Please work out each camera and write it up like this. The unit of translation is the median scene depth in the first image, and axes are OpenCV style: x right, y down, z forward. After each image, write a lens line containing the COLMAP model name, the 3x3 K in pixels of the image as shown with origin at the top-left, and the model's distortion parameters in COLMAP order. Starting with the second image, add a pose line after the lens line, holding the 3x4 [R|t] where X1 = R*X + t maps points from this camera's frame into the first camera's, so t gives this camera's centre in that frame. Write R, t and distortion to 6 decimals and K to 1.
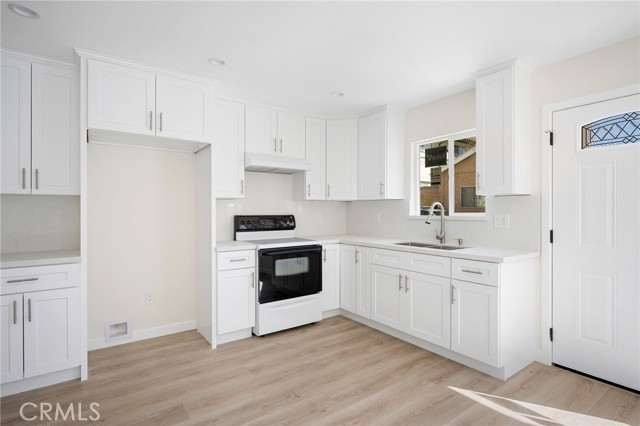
lens RADIAL K [[321.3, 0, 320.0], [0, 321.3, 213.0], [0, 0, 1]] dist [-0.001064, -0.000149]
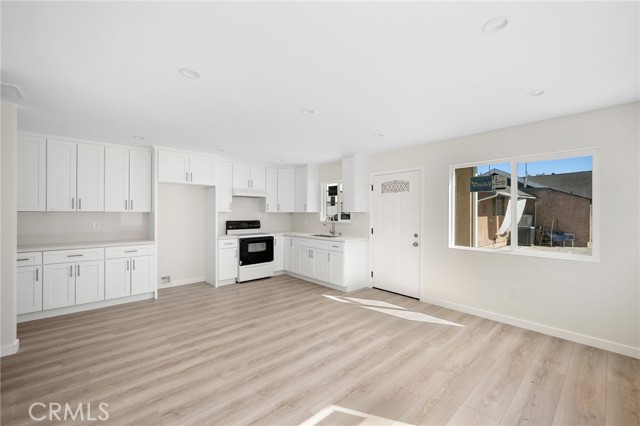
lens RADIAL K [[263.6, 0, 322.7], [0, 263.6, 213.6], [0, 0, 1]] dist [0.000534, 0.000253]
pose [[0.993635, 0.002647, 0.112619, 0.134408], [-0.002088, 0.999985, -0.005079, -0.032636], [-0.112631, 0.004811, 0.993625, -0.669215]]
